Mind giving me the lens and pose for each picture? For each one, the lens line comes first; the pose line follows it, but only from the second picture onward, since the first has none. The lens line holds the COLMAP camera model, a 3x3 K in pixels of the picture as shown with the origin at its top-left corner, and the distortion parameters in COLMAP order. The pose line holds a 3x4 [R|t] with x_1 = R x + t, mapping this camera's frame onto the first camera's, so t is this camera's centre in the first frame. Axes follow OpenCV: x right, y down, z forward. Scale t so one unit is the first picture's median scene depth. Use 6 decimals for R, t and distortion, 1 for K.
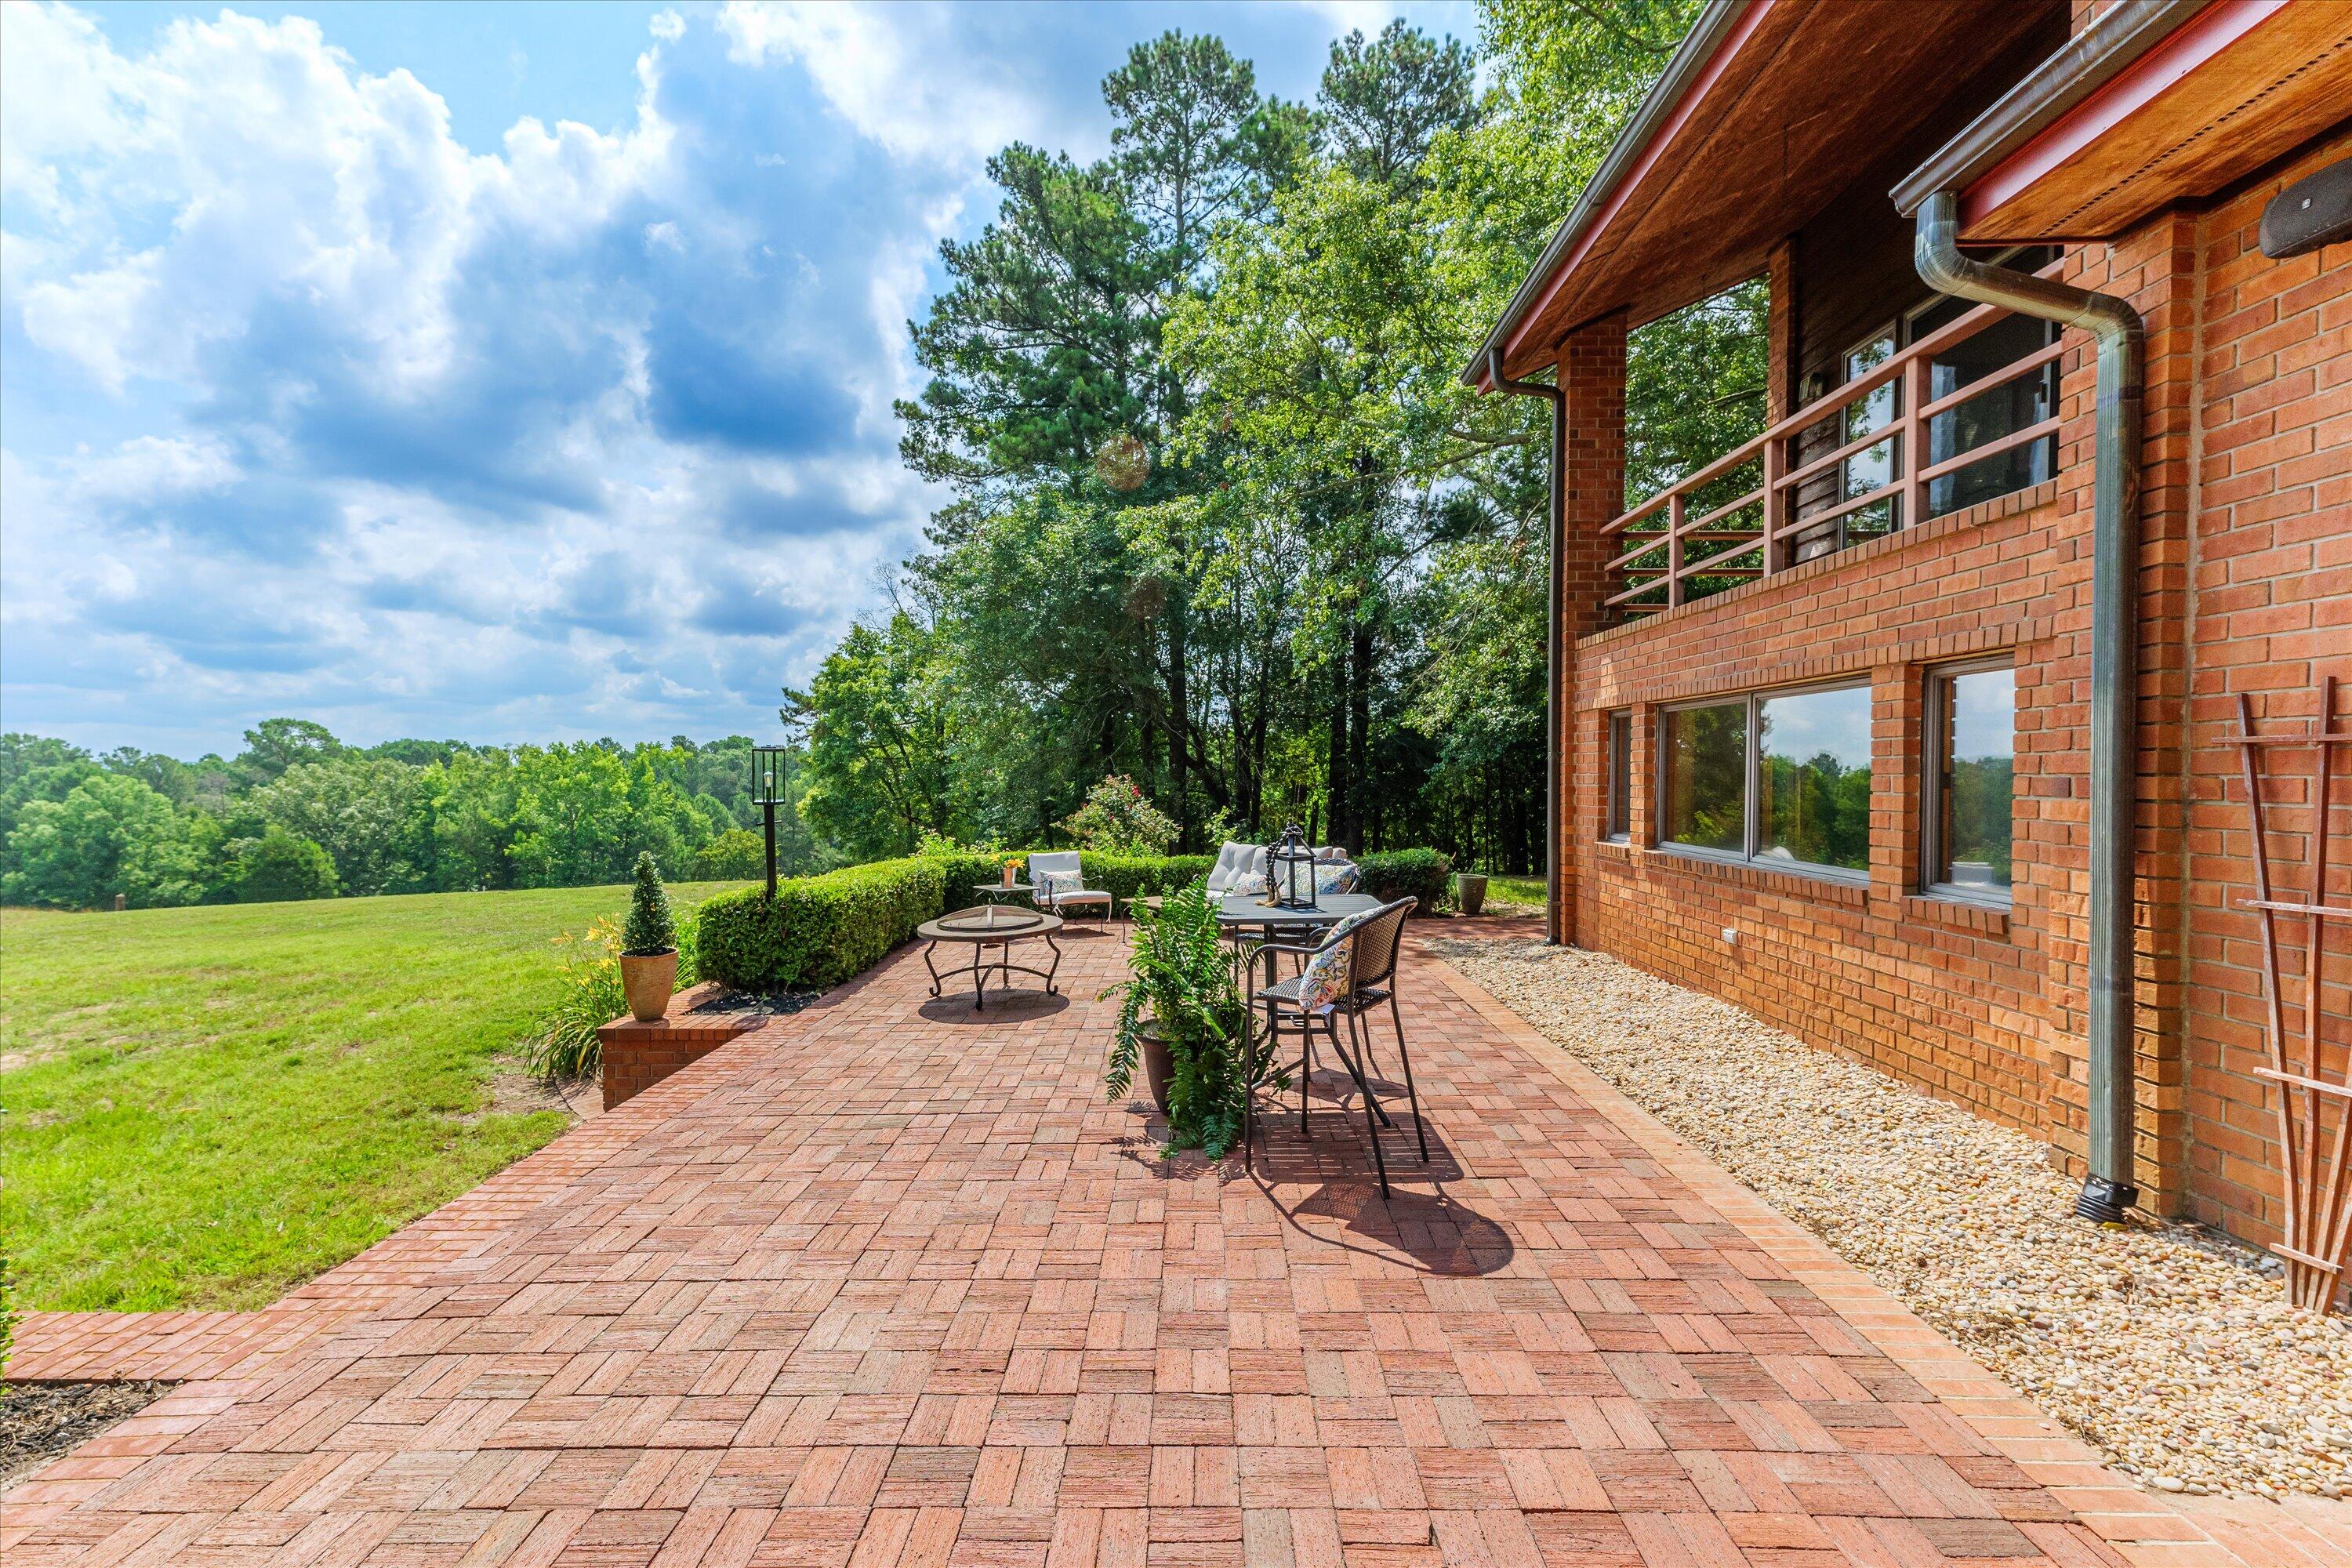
lens RADIAL K [[1008.6, 0, 1176.0], [0, 1008.6, 784.0], [0, 0, 1]] dist [0.002199, 0.000291]
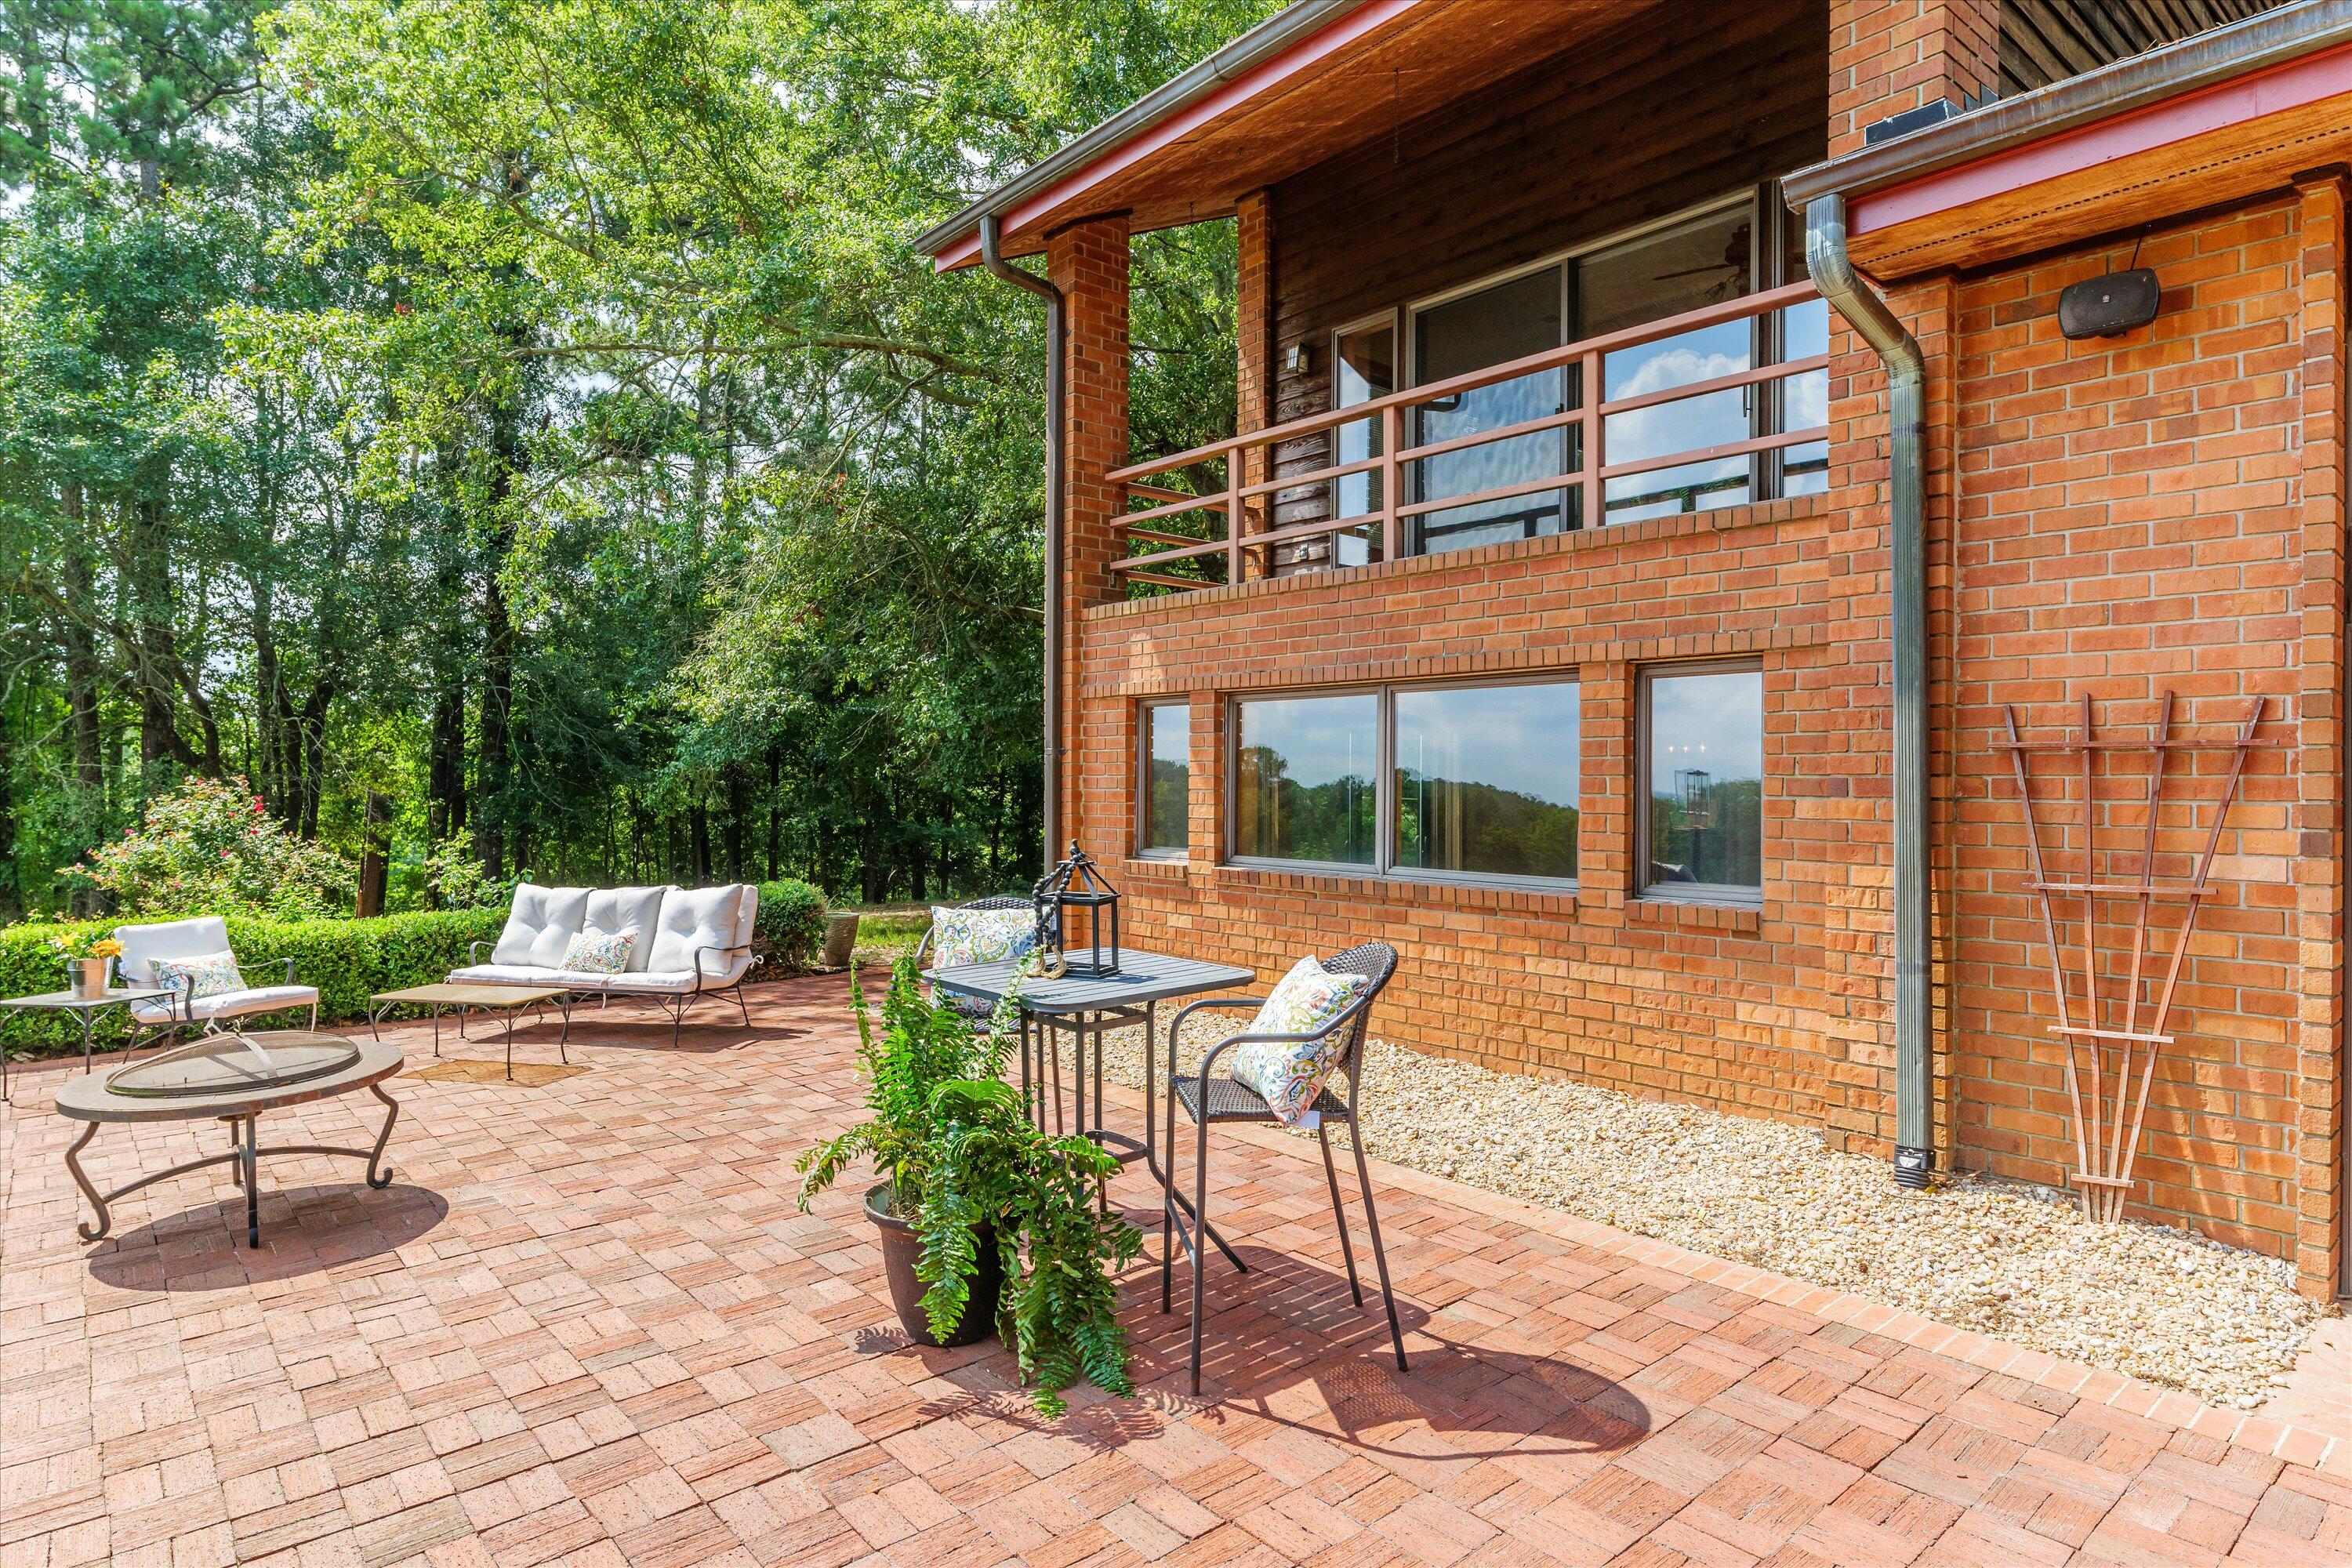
lens RADIAL K [[1293.5, 0, 1175.1], [0, 1293.5, 778.2], [0, 0, 1]] dist [-0.013910, 0.001165]
pose [[0.752094, 0.001030, 0.659055, -0.395316], [0.005623, 0.999952, -0.007980, 0.000477], [-0.659032, 0.009708, 0.752052, 0.326117]]
